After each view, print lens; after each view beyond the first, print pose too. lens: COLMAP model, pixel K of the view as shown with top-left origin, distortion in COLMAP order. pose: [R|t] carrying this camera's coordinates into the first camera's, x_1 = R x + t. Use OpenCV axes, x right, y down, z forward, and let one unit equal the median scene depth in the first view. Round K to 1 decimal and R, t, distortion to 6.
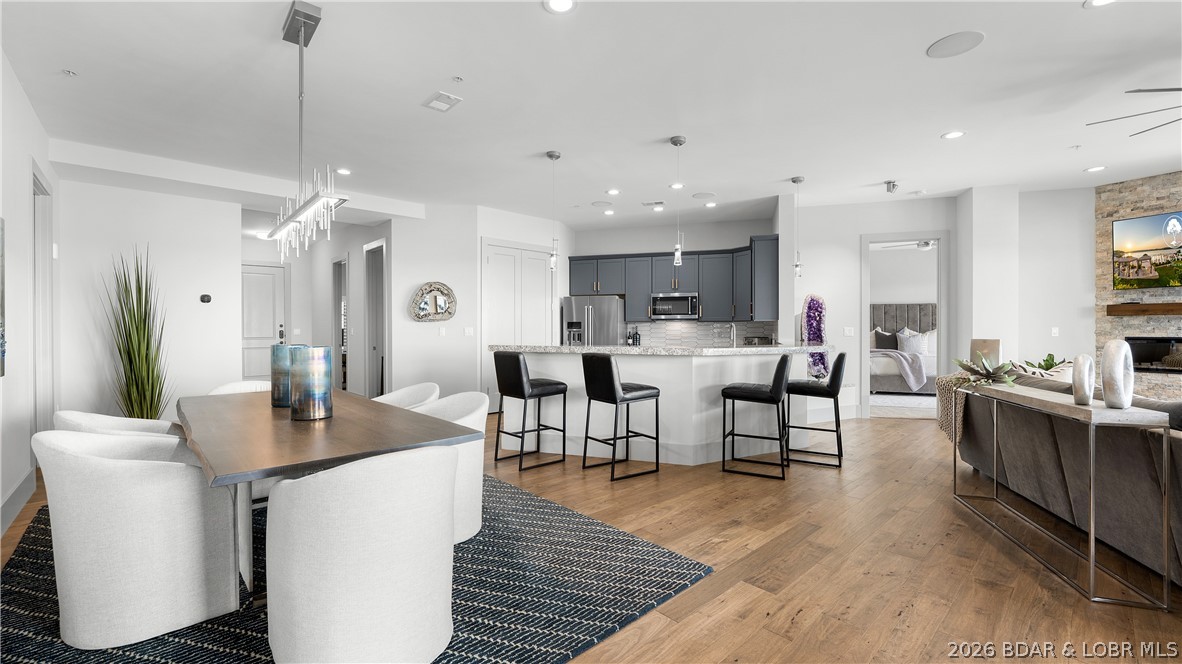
lens RADIAL K [[474.7, 0, 591.0], [0, 474.7, 332.0], [0, 0, 1]] dist [0.000583, 0.000095]
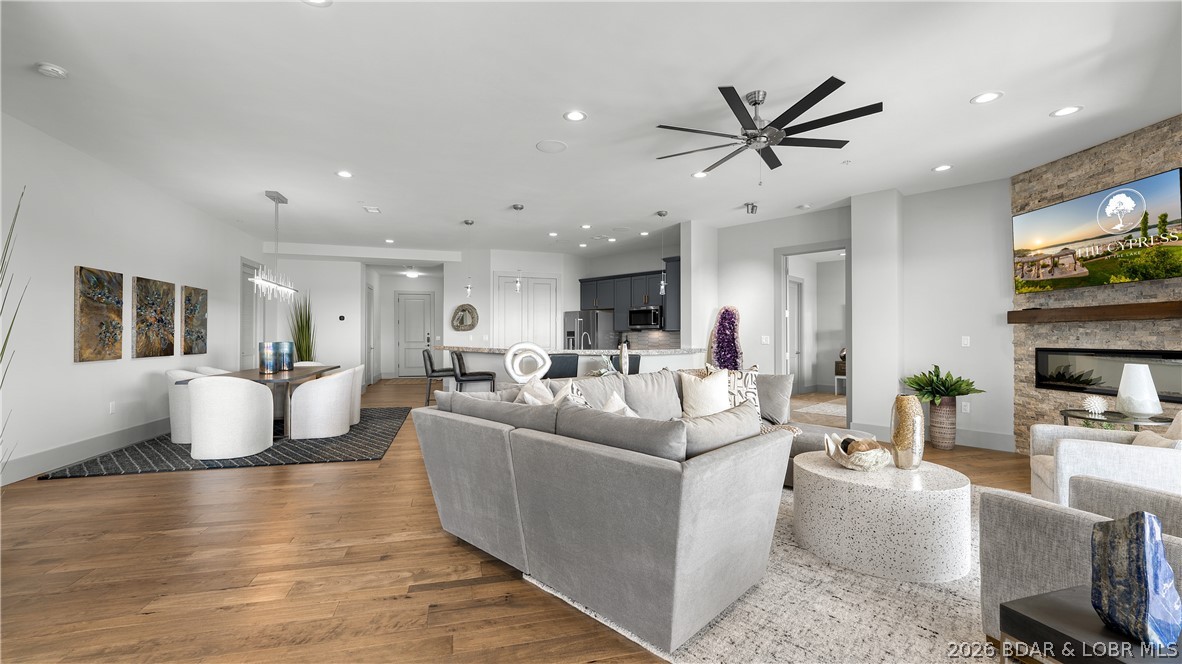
lens RADIAL K [[474.7, 0, 591.0], [0, 474.7, 332.0], [0, 0, 1]] dist [0.000583, 0.000095]
pose [[0.885495, -0.000012, -0.464649, 0.794831], [-0.009644, 0.999784, -0.018404, 0.005146], [0.464549, 0.020778, 0.885304, -0.137420]]
